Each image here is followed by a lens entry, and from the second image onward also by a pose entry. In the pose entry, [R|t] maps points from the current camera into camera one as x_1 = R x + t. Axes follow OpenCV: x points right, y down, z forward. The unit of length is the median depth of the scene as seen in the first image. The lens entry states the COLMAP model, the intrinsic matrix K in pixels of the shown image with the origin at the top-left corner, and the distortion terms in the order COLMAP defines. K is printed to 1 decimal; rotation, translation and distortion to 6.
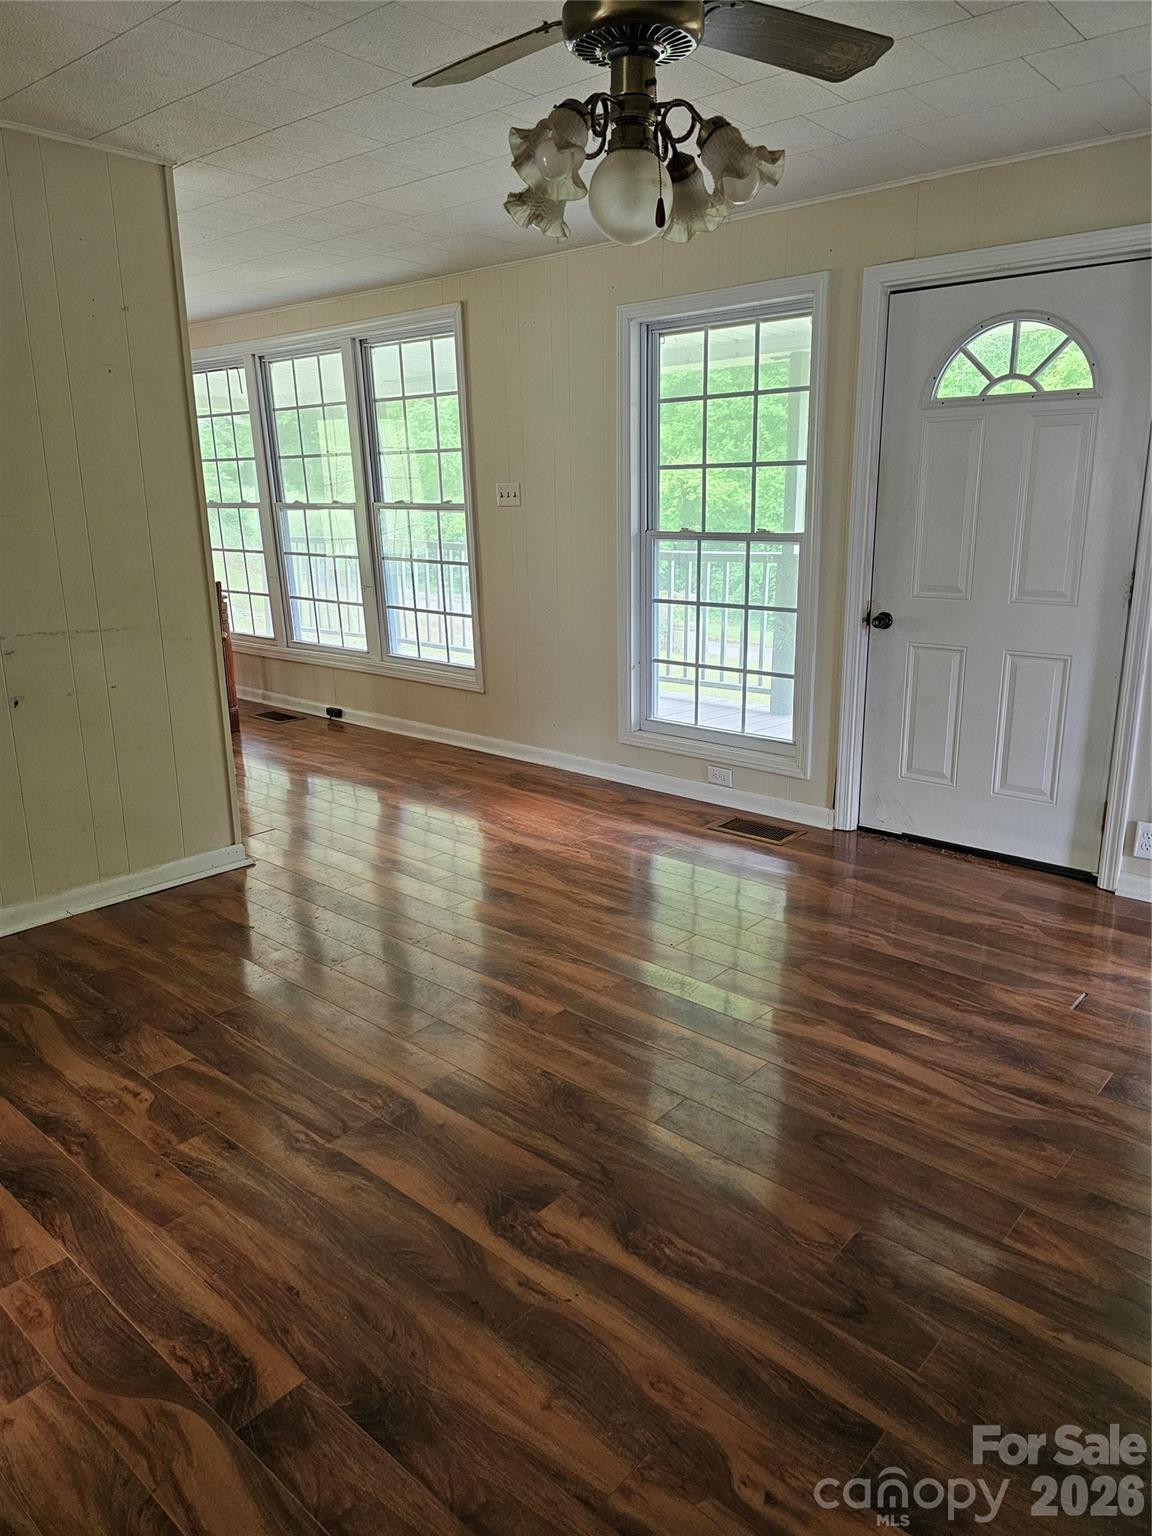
lens RADIAL K [[1033.9, 0, 579.6], [0, 1033.9, 765.2], [0, 0, 1]] dist [0.050870, -0.045988]
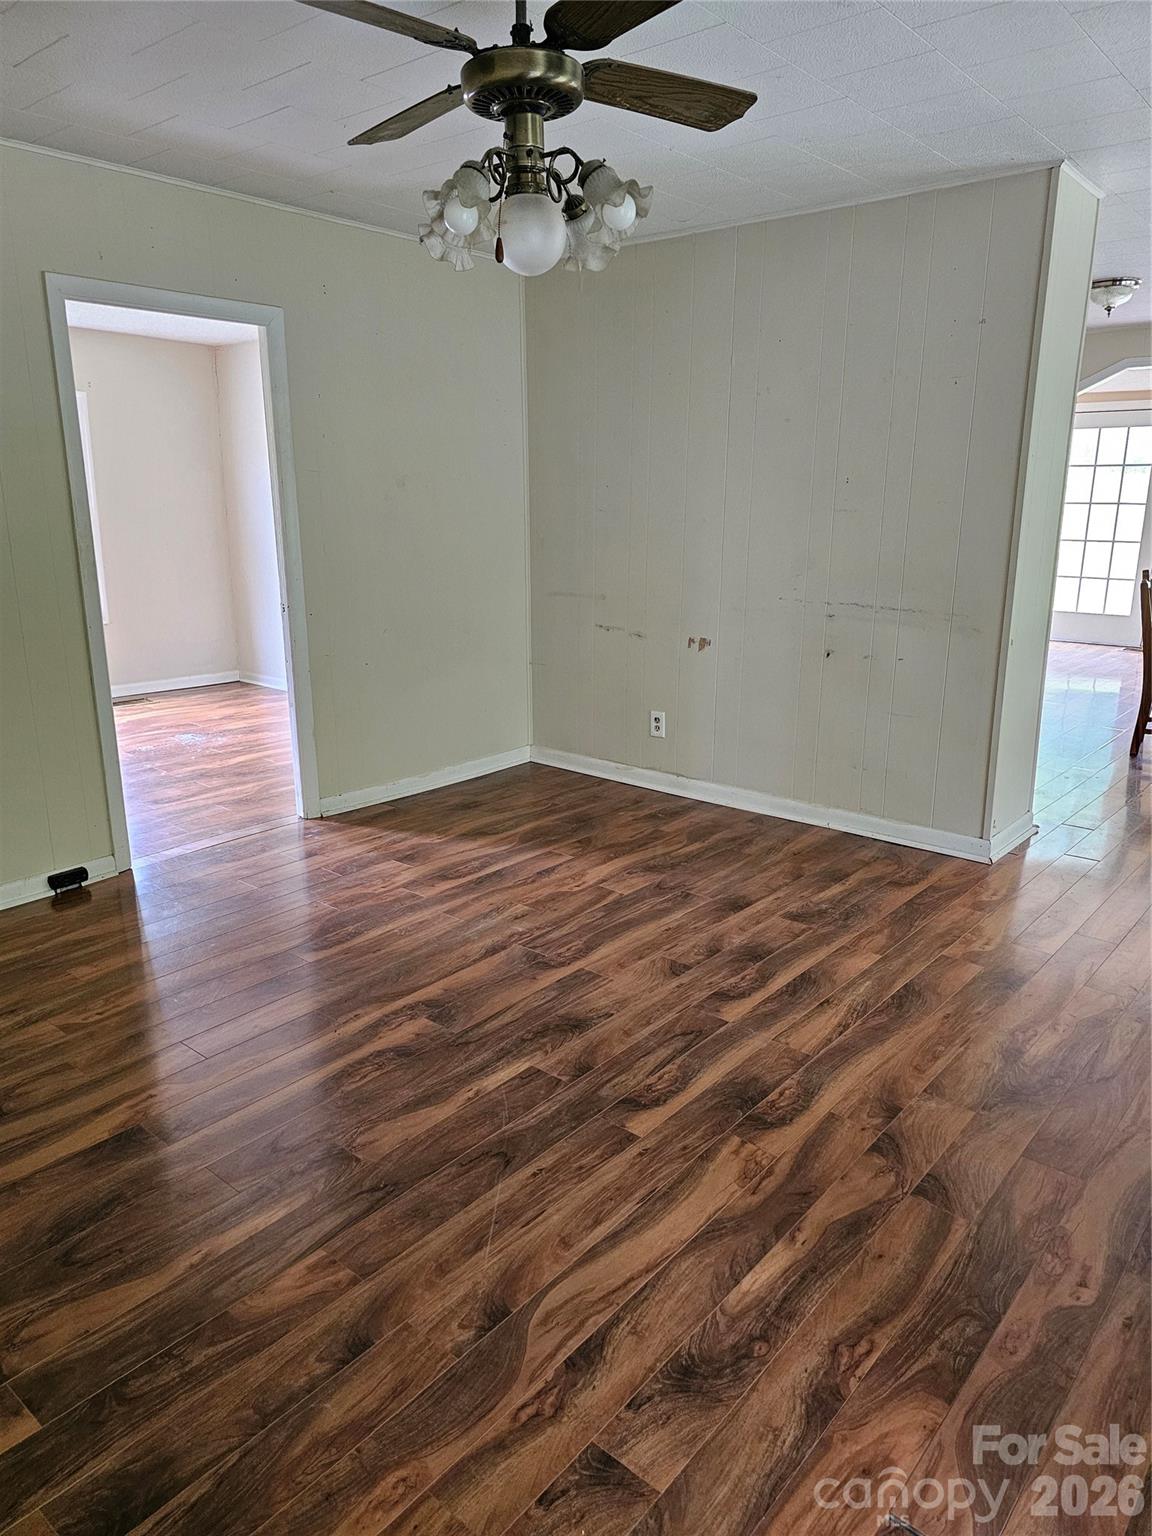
lens RADIAL K [[1033.9, 0, 574.6], [0, 1033.9, 770.7], [0, 0, 1]] dist [0.050870, -0.045988]
pose [[0.014505, 0.262847, -0.964729, 0.987485], [-0.253070, 0.934381, 0.250774, -0.220953], [0.967339, 0.240506, 0.080072, 0.826119]]
